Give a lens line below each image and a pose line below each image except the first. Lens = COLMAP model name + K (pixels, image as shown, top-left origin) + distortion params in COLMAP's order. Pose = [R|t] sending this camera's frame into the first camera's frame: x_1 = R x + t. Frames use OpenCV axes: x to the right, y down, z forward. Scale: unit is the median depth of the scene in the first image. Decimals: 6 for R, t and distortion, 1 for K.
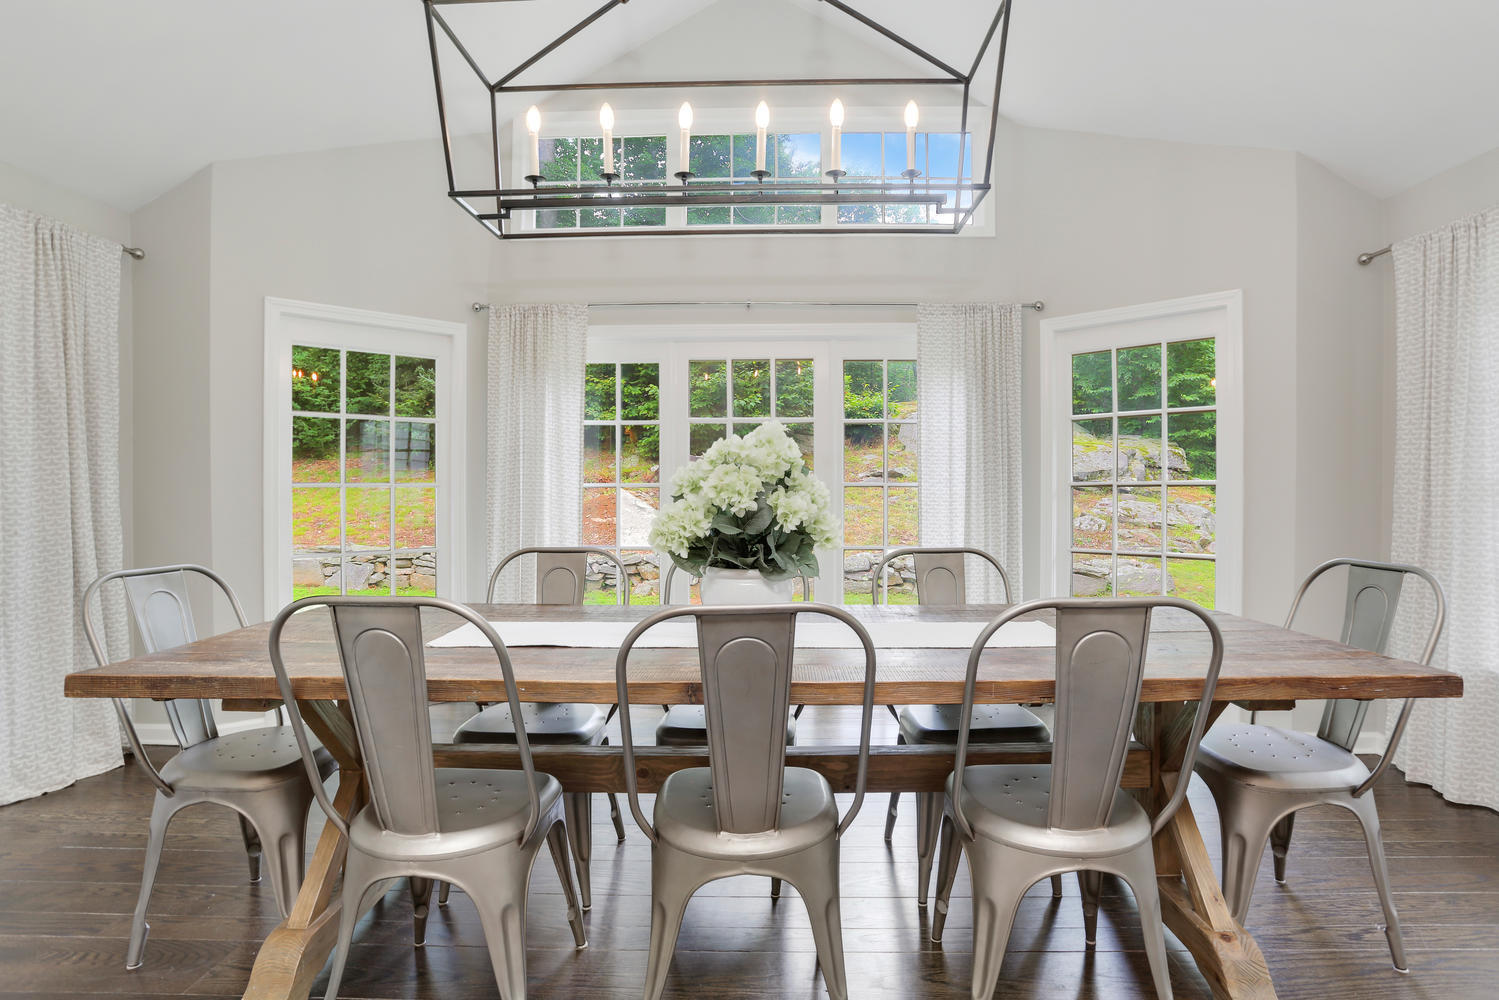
lens RADIAL K [[757.5, 0, 739.1], [0, 757.5, 491.9], [0, 0, 1]] dist [-0.044609, 0.009629]
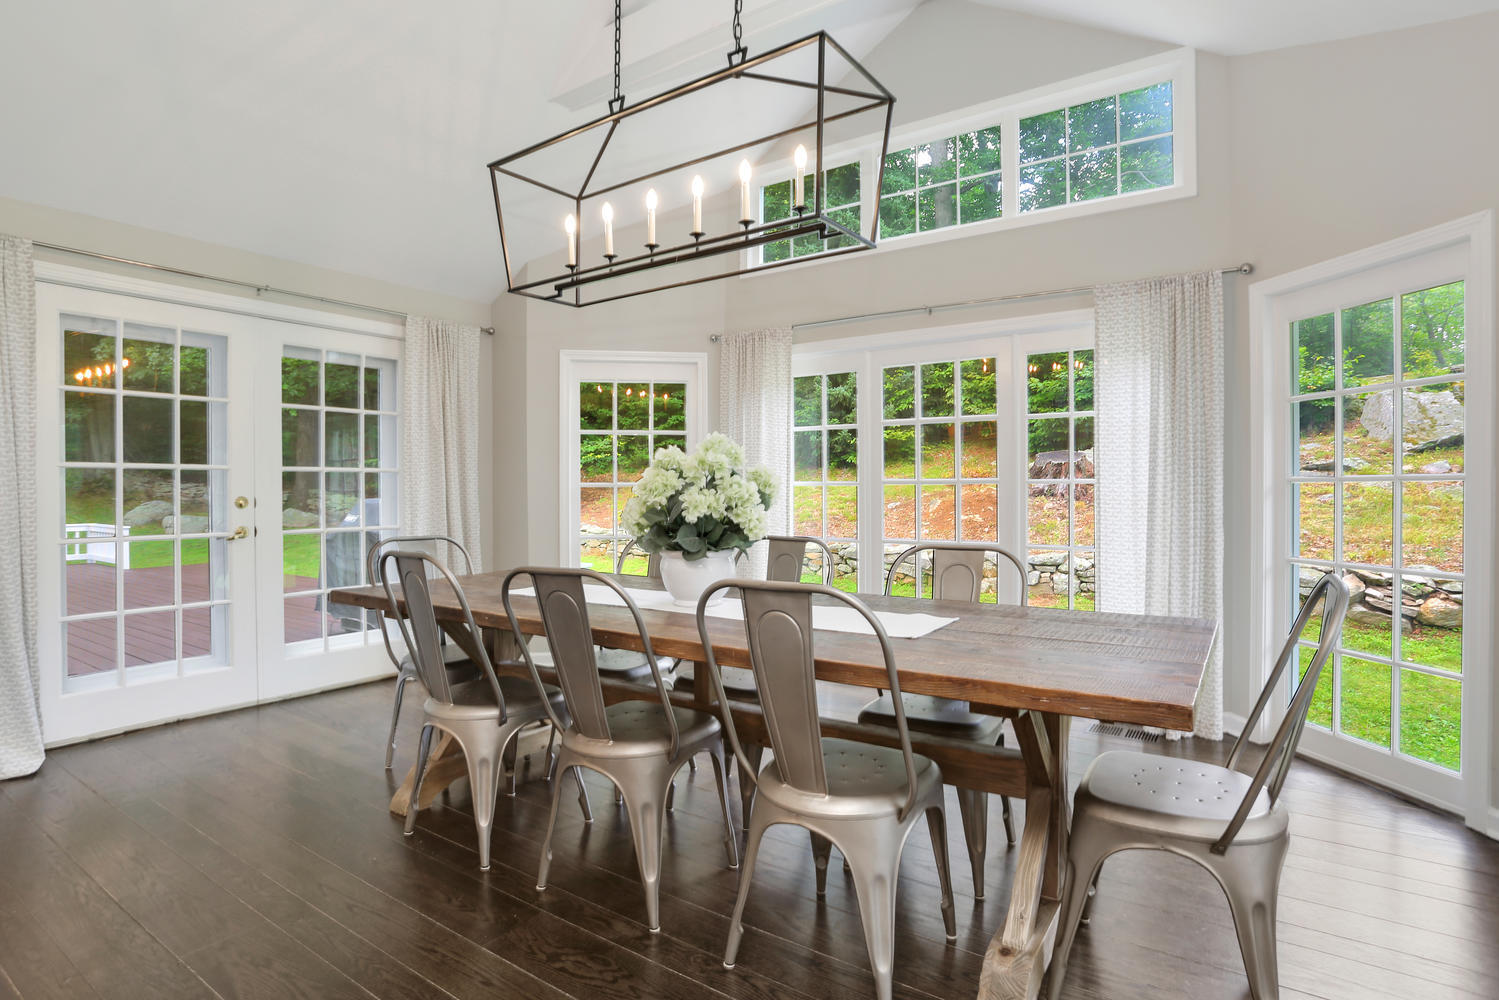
lens RADIAL K [[757.5, 0, 757.5], [0, 757.5, 491.6], [0, 0, 1]] dist [-0.044609, 0.009629]
pose [[0.844996, -0.001522, -0.534771, 0.367837], [0.002843, 0.999995, 0.001646, -0.000005], [0.534766, -0.002911, 0.844995, 0.000996]]
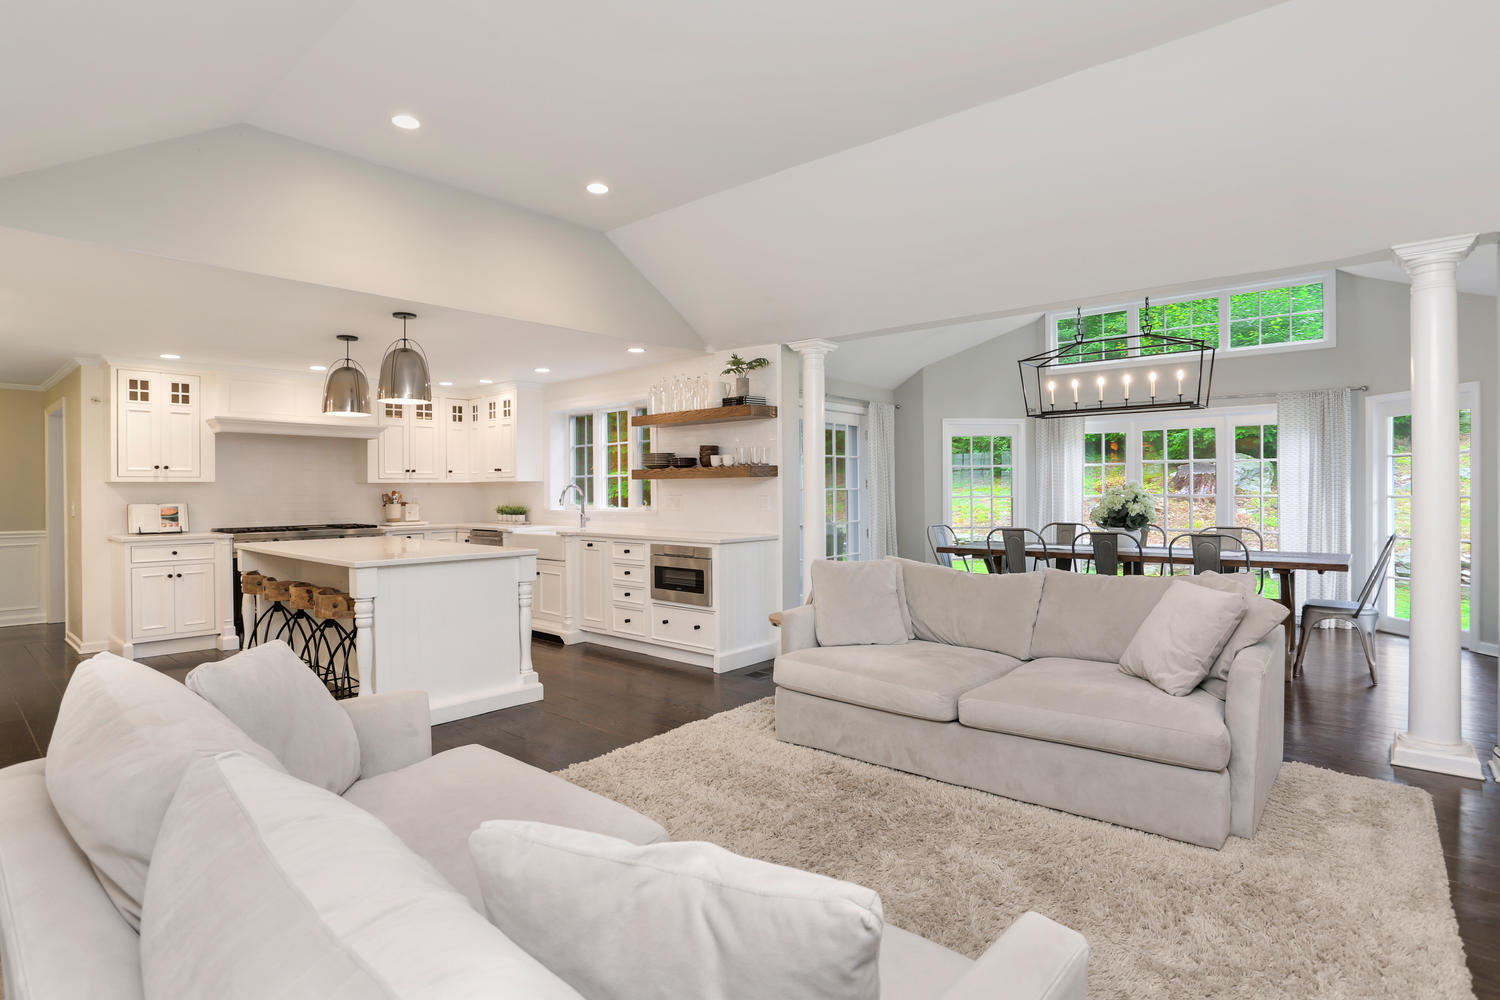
lens RADIAL K [[758.0, 0, 758.5], [0, 758.0, 495.9], [0, 0, 1]] dist [-0.044609, 0.009629]
pose [[0.783821, -0.000039, -0.620987, 0.350908], [0.003138, 0.999987, 0.003898, -0.021583], [0.620979, -0.005004, 0.783811, -1.088835]]
